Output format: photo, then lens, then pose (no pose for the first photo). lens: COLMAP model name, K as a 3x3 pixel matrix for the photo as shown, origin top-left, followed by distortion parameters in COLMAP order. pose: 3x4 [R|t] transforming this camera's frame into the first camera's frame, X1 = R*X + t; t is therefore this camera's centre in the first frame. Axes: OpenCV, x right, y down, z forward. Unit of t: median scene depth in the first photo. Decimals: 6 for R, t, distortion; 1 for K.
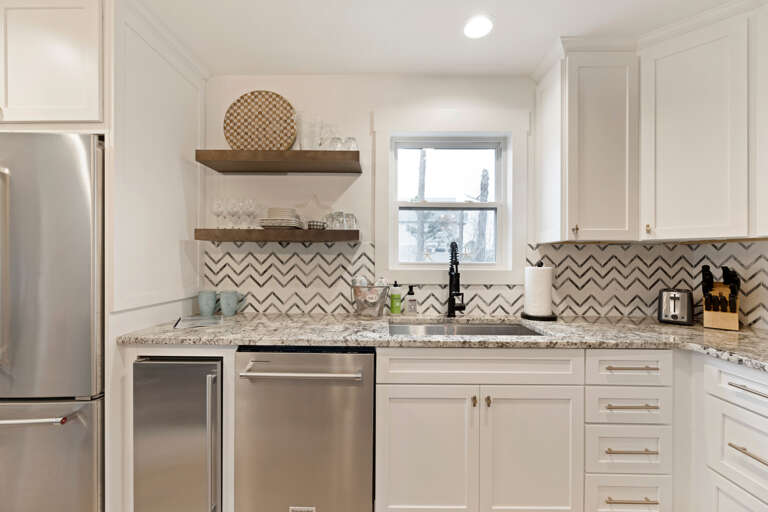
lens RADIAL K [[323.8, 0, 381.3], [0, 323.8, 256.4], [0, 0, 1]] dist [0.000866, -0.000014]
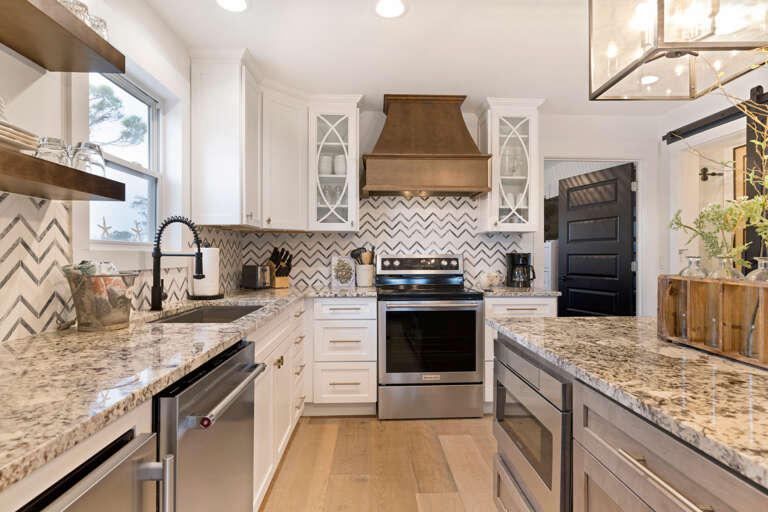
lens RADIAL K [[413.3, 0, 389.8], [0, 413.3, 258.0], [0, 0, 1]] dist [0.005515, 0.000983]
pose [[-0.055802, -0.011946, 0.998370, -0.787561], [-0.014211, 0.999837, 0.011170, 0.038987], [-0.998341, -0.013565, -0.055963, 0.474463]]
